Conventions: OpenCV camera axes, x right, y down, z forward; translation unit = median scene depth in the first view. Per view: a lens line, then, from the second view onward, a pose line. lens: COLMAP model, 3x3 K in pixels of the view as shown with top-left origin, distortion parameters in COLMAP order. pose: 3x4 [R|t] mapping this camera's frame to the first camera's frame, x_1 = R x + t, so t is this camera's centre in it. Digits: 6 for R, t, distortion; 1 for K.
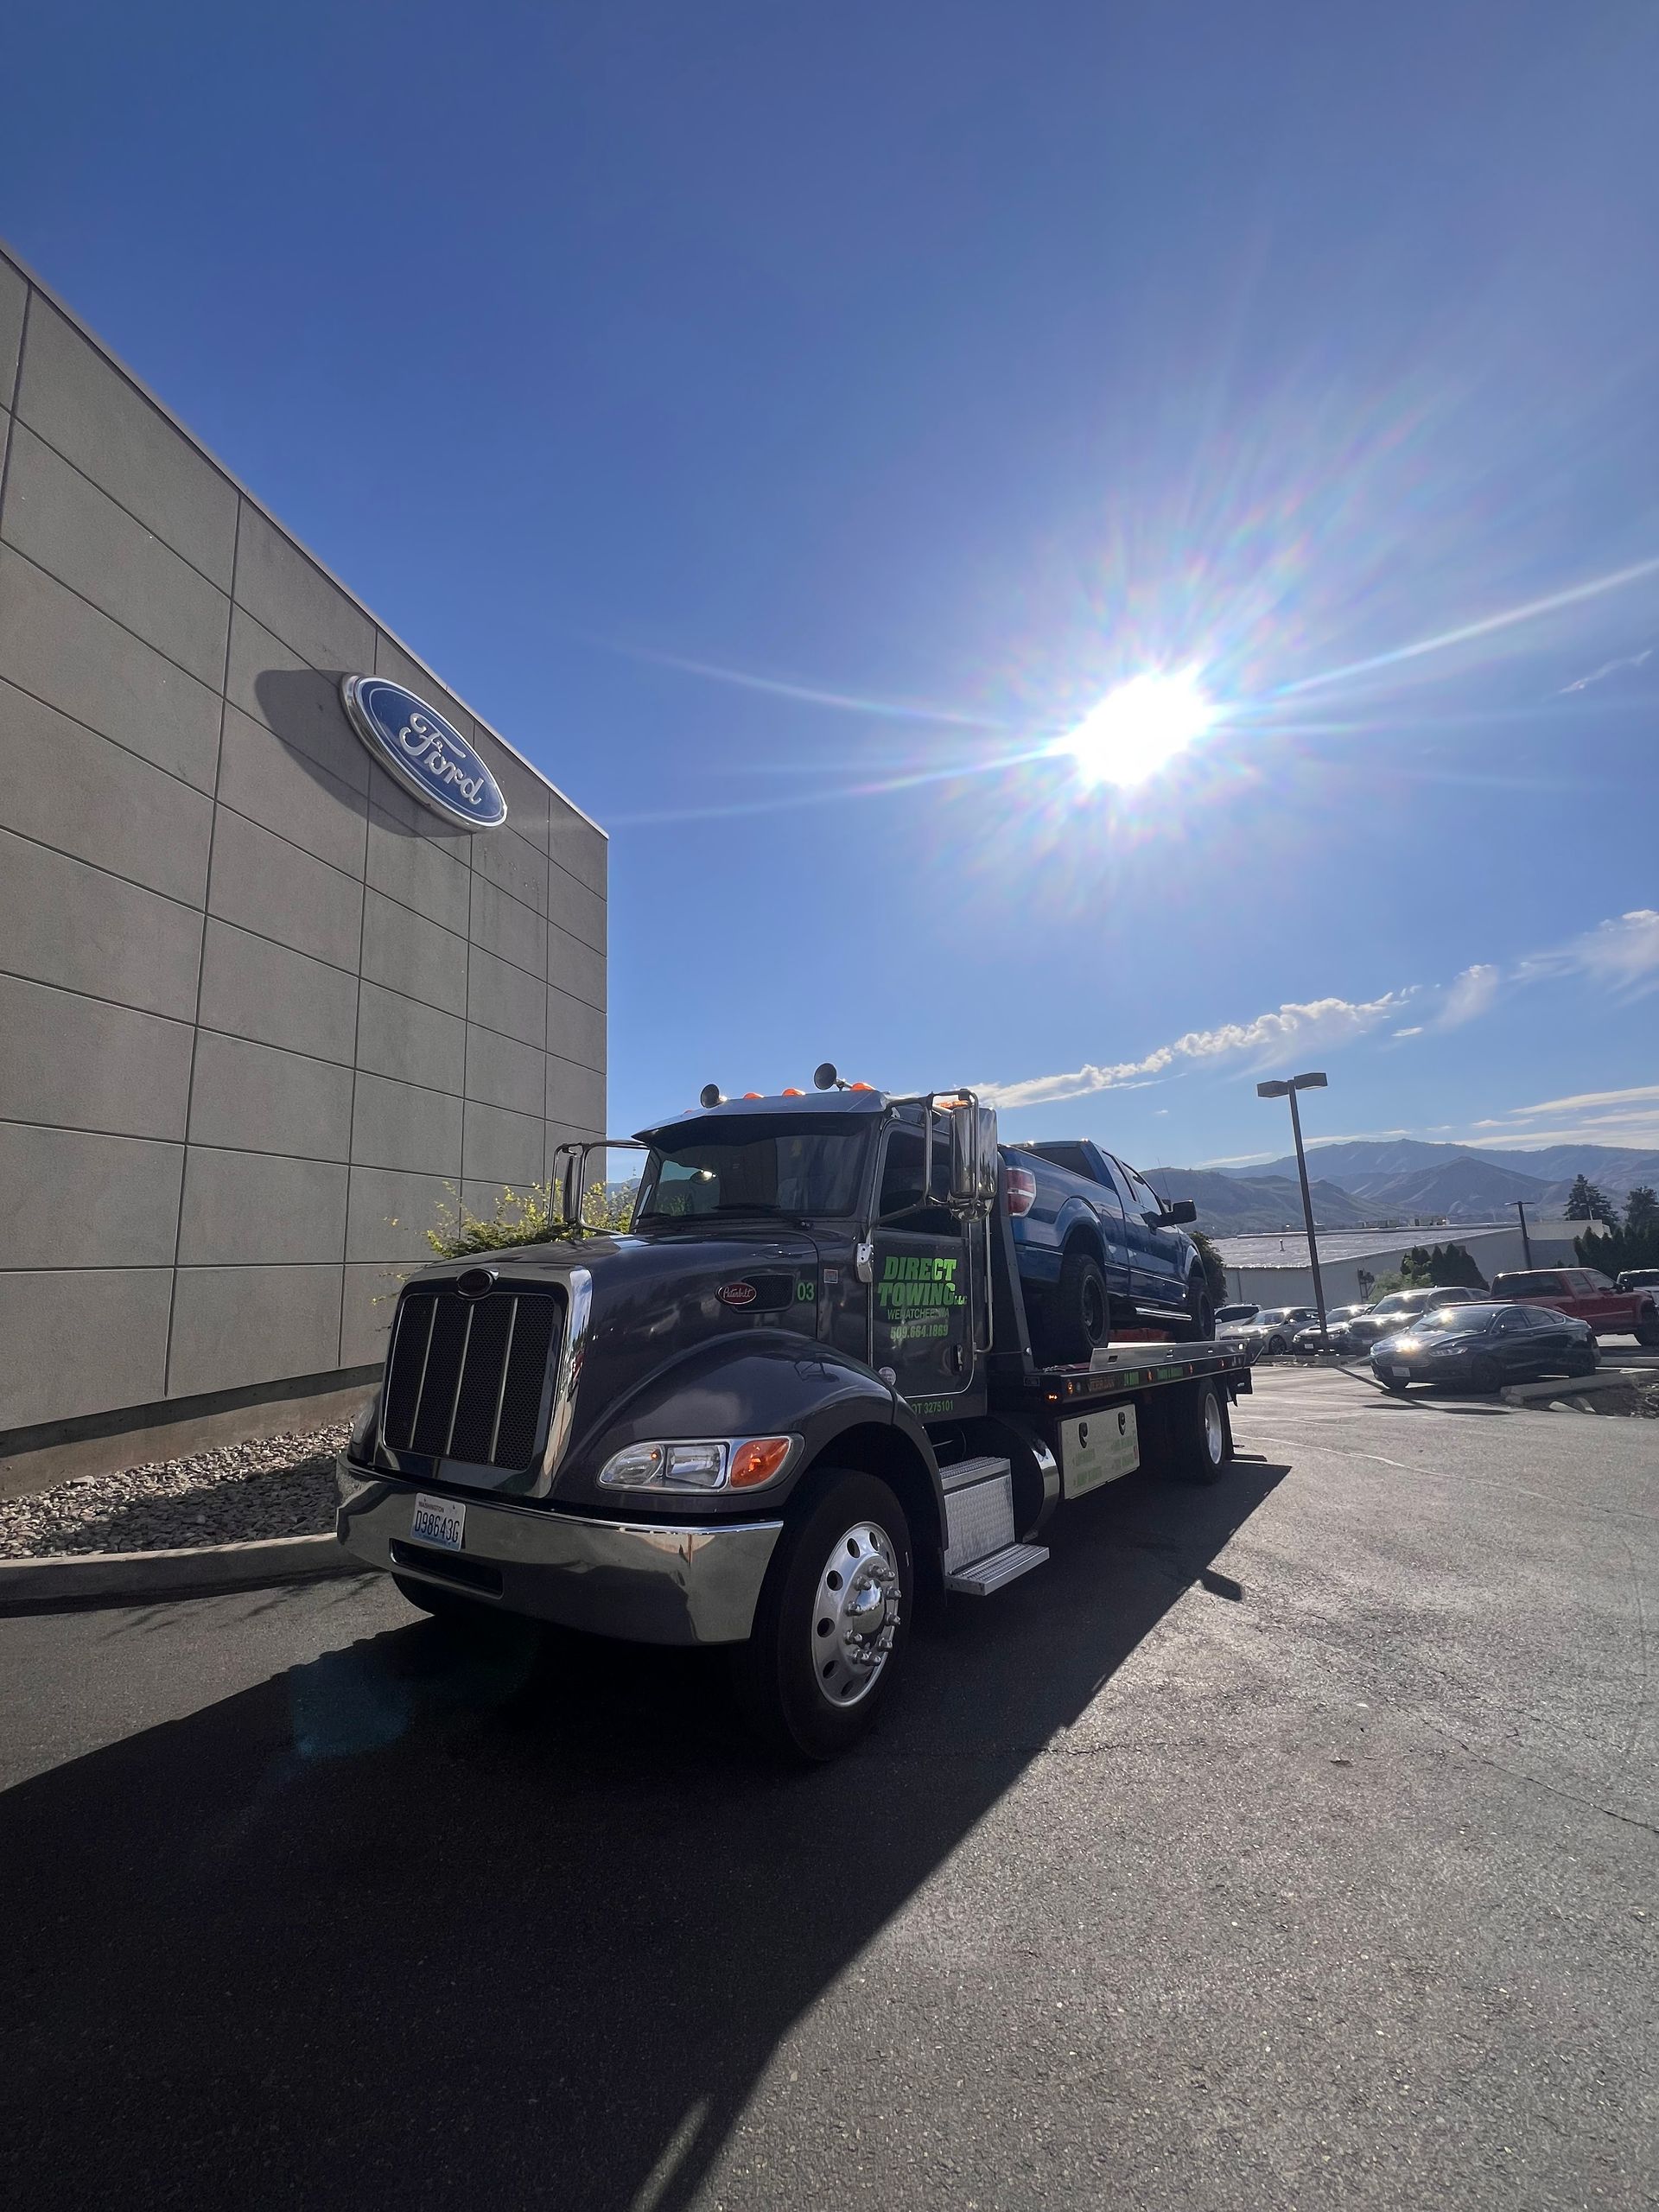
lens RADIAL K [[905.1, 0, 819.7], [0, 905.1, 1118.9], [0, 0, 1]] dist [0.002078, 0.000149]
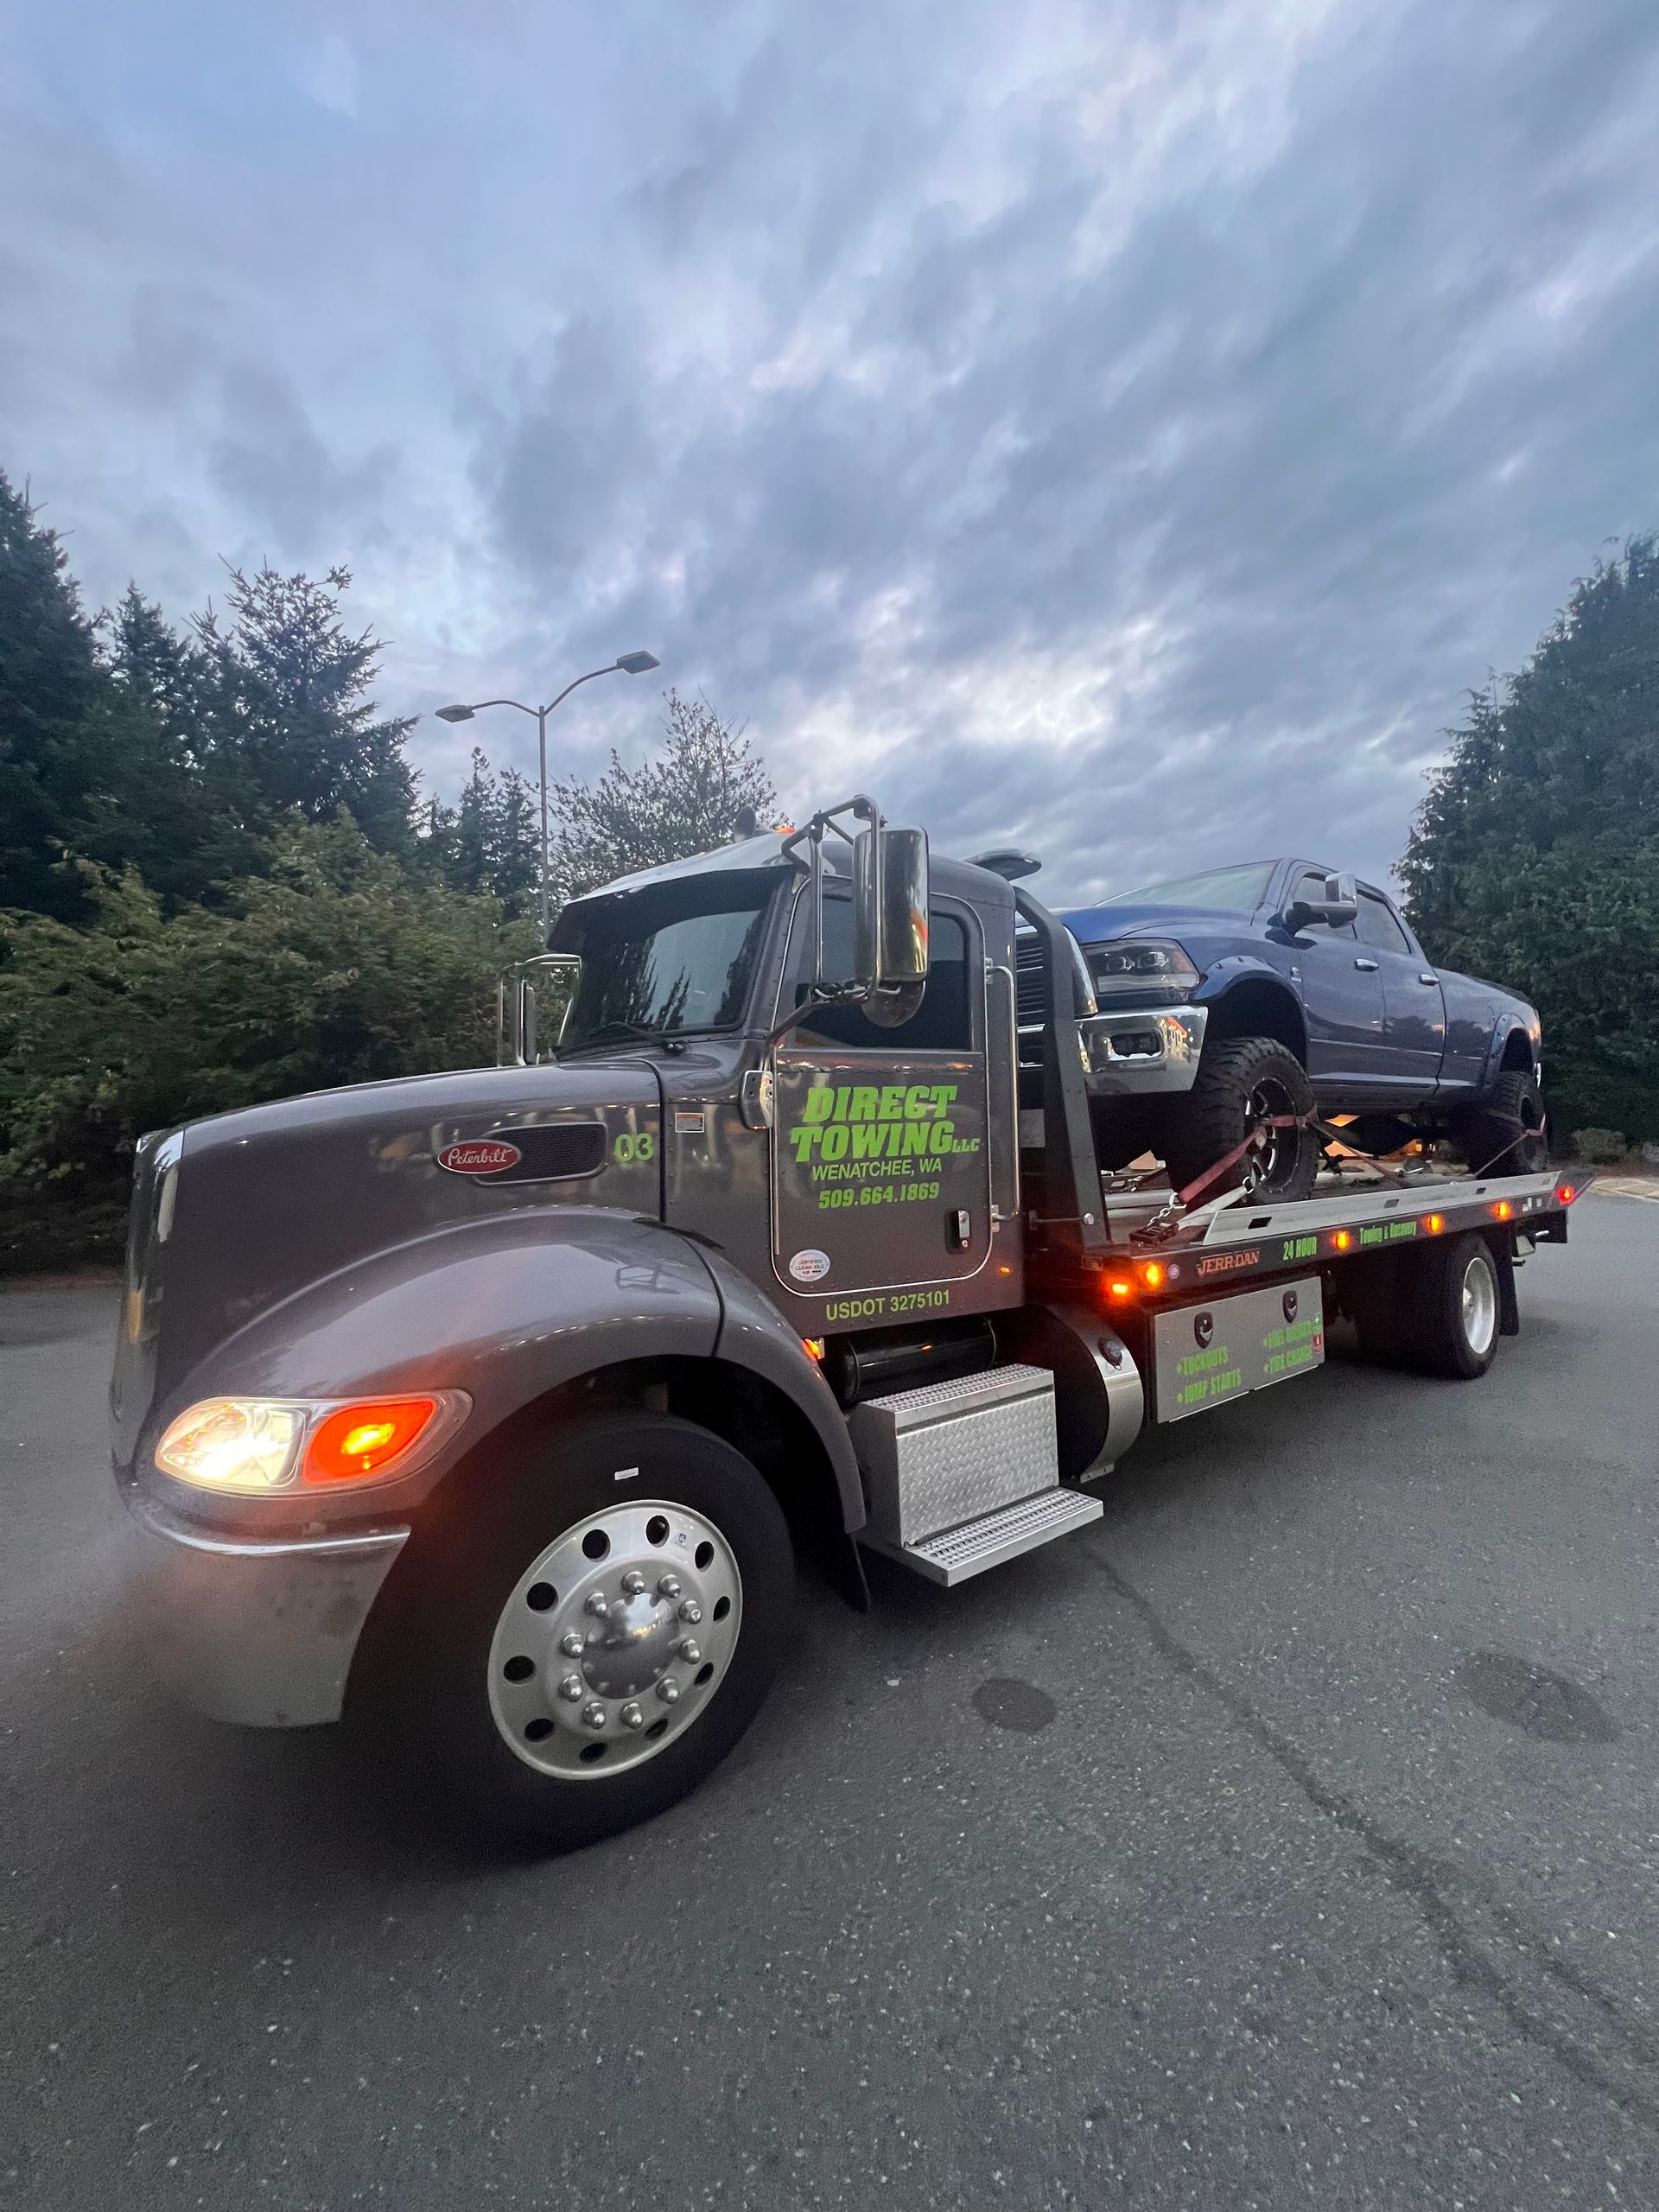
lens RADIAL K [[905.1, 0, 819.7], [0, 905.1, 1118.9], [0, 0, 1]] dist [0.002078, 0.000149]
pose [[0.955916, -0.044471, -0.290254, 0.278391], [0.094496, 0.982472, 0.160684, 0.070472], [0.278021, -0.181029, 0.943363, 0.382664]]
